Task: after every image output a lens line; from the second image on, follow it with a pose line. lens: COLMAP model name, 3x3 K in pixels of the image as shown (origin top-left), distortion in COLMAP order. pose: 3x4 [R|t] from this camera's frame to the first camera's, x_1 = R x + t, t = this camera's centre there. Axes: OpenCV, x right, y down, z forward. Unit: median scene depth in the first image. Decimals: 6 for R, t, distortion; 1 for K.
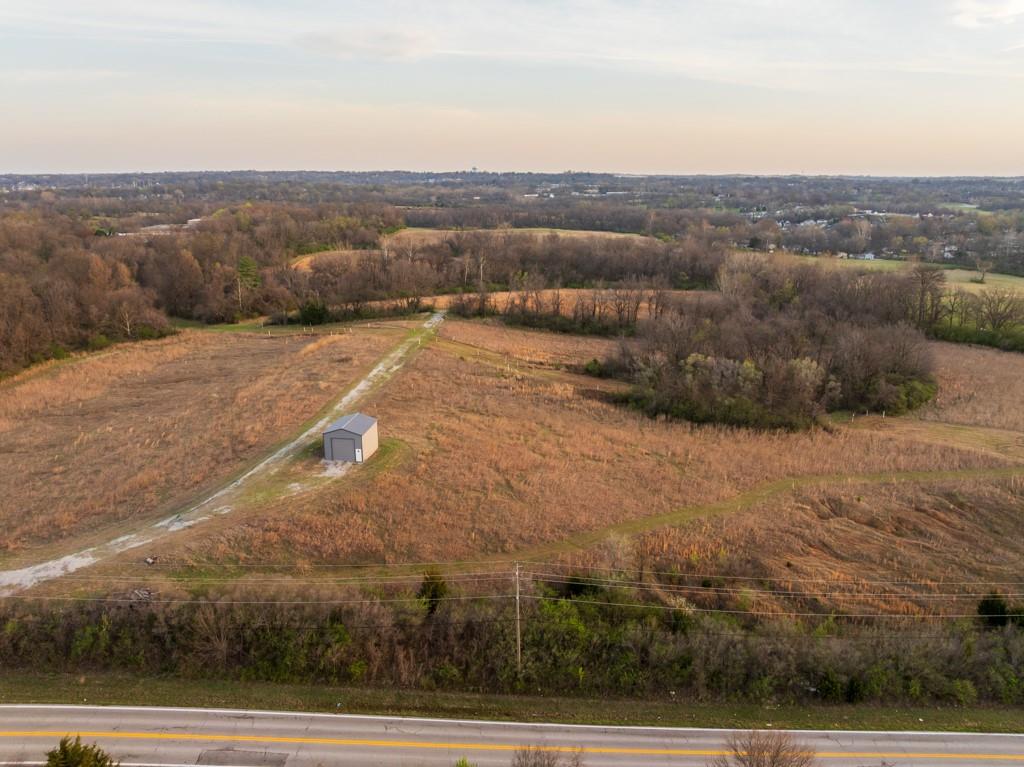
lens RADIAL K [[729.2, 0, 504.6], [0, 729.2, 384.8], [0, 0, 1]] dist [-0.046023, 0.016313]
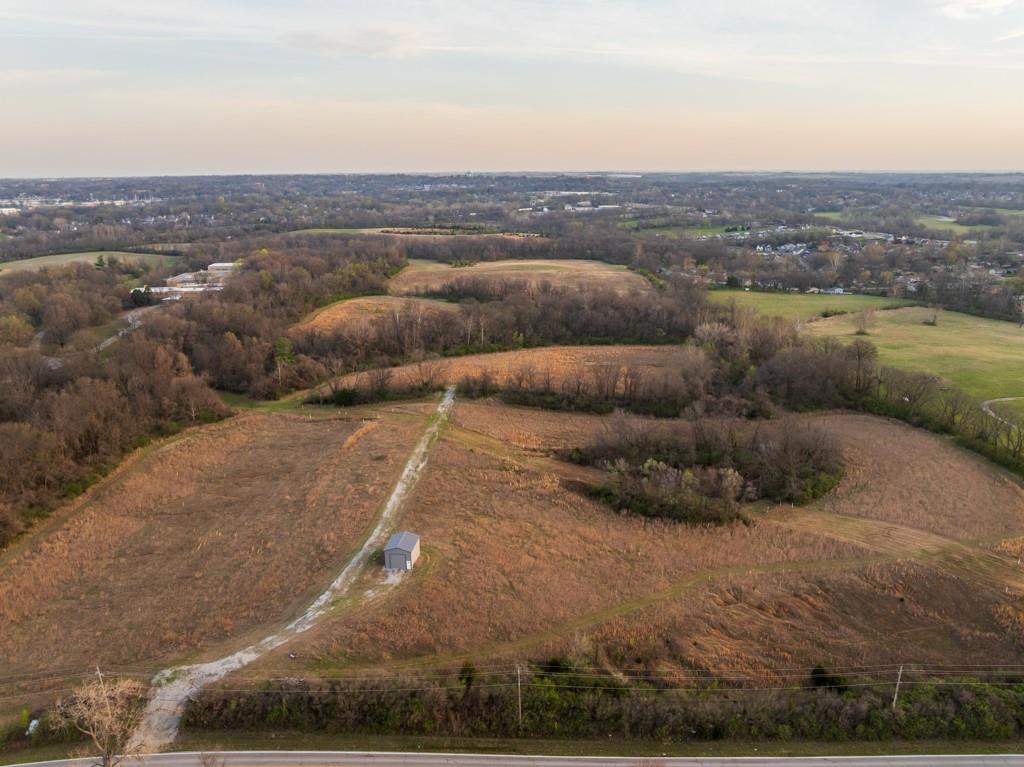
lens RADIAL K [[729.2, 0, 502.3], [0, 729.2, 383.8], [0, 0, 1]] dist [-0.046023, 0.016313]
pose [[0.999915, -0.012972, 0.001330, -0.008525], [0.012968, 0.999910, 0.003436, -0.241540], [-0.001374, -0.003419, 0.999993, -0.410819]]
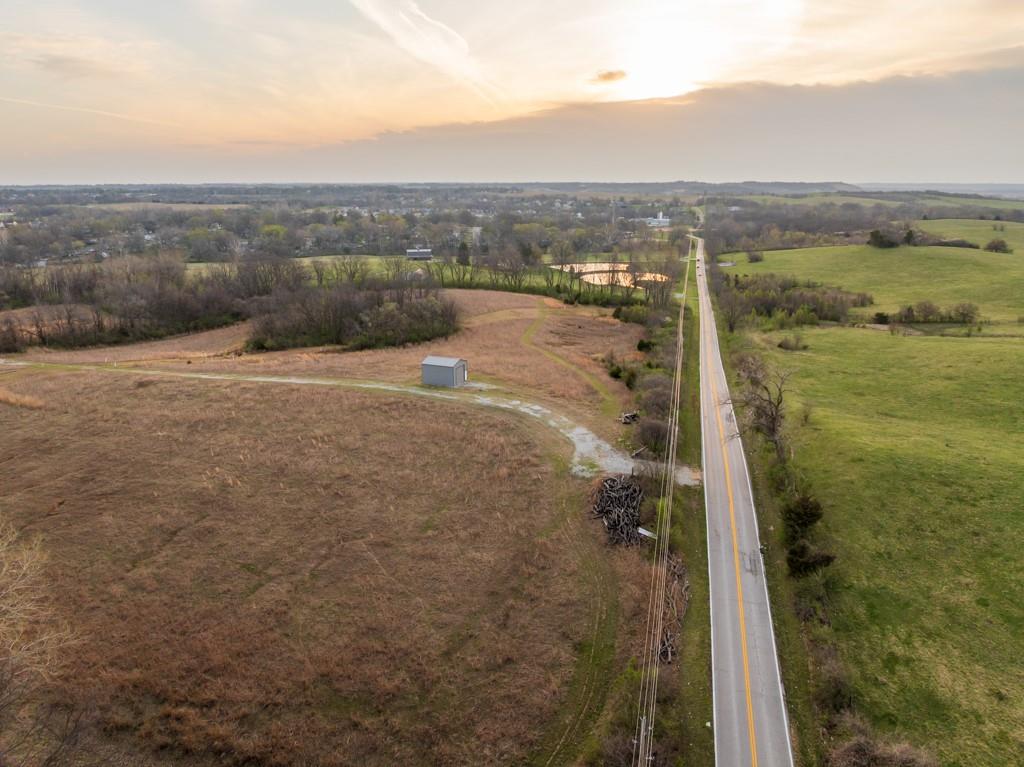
lens RADIAL K [[729.2, 0, 516.0], [0, 729.2, 370.7], [0, 0, 1]] dist [-0.046023, 0.016313]
pose [[0.289894, -0.238580, 0.926845, -1.334025], [0.266186, 0.950319, 0.161366, -0.104527], [-0.919297, 0.199935, 0.338998, 0.378063]]
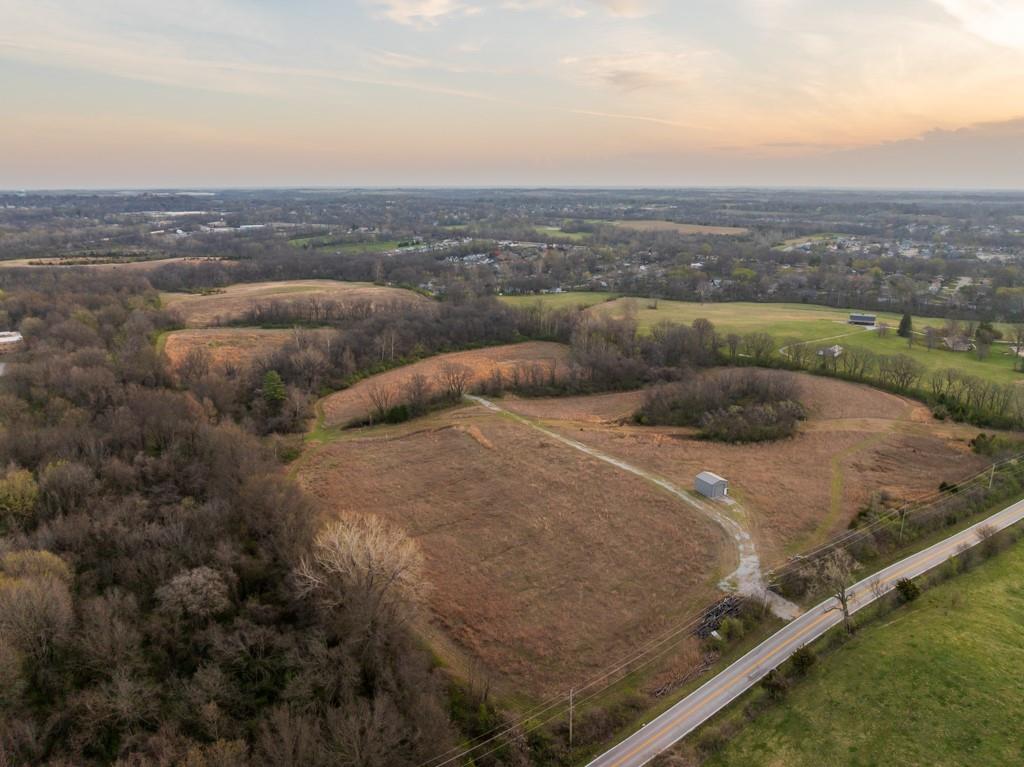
lens RADIAL K [[729.2, 0, 506.2], [0, 729.2, 376.6], [0, 0, 1]] dist [-0.046023, 0.016313]
pose [[0.833051, -0.143637, 0.534224, -1.558085], [0.156131, 0.987490, 0.022042, -0.321097], [-0.530707, 0.065047, 0.845056, -0.362135]]
